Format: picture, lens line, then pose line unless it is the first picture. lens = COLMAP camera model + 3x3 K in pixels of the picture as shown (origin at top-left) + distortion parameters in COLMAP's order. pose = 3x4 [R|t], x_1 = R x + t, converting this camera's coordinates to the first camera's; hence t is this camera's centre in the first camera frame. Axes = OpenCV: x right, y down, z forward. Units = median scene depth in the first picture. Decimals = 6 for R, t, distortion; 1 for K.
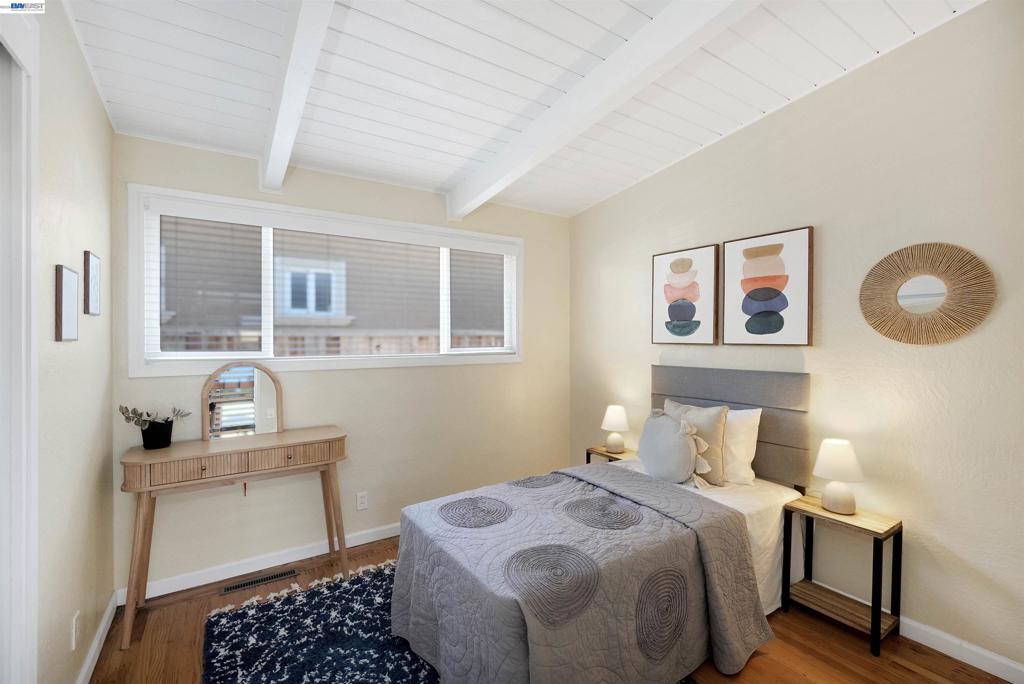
lens RADIAL K [[446.1, 0, 511.6], [0, 446.1, 337.8], [0, 0, 1]] dist [-0.001510, 0.000608]
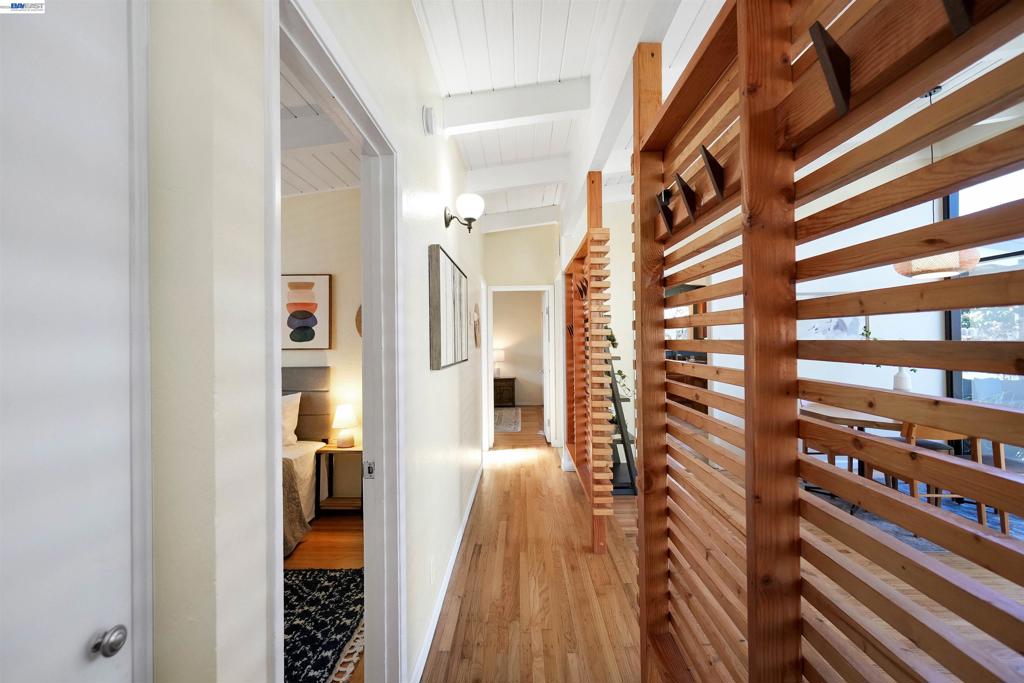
lens RADIAL K [[446.1, 0, 511.6], [0, 446.1, 337.3], [0, 0, 1]] dist [-0.001510, 0.000608]
pose [[0.565943, -0.000227, 0.824445, -0.275749], [0.010767, 0.999917, -0.007115, -0.005832], [-0.824374, 0.012904, 0.565898, -0.433362]]
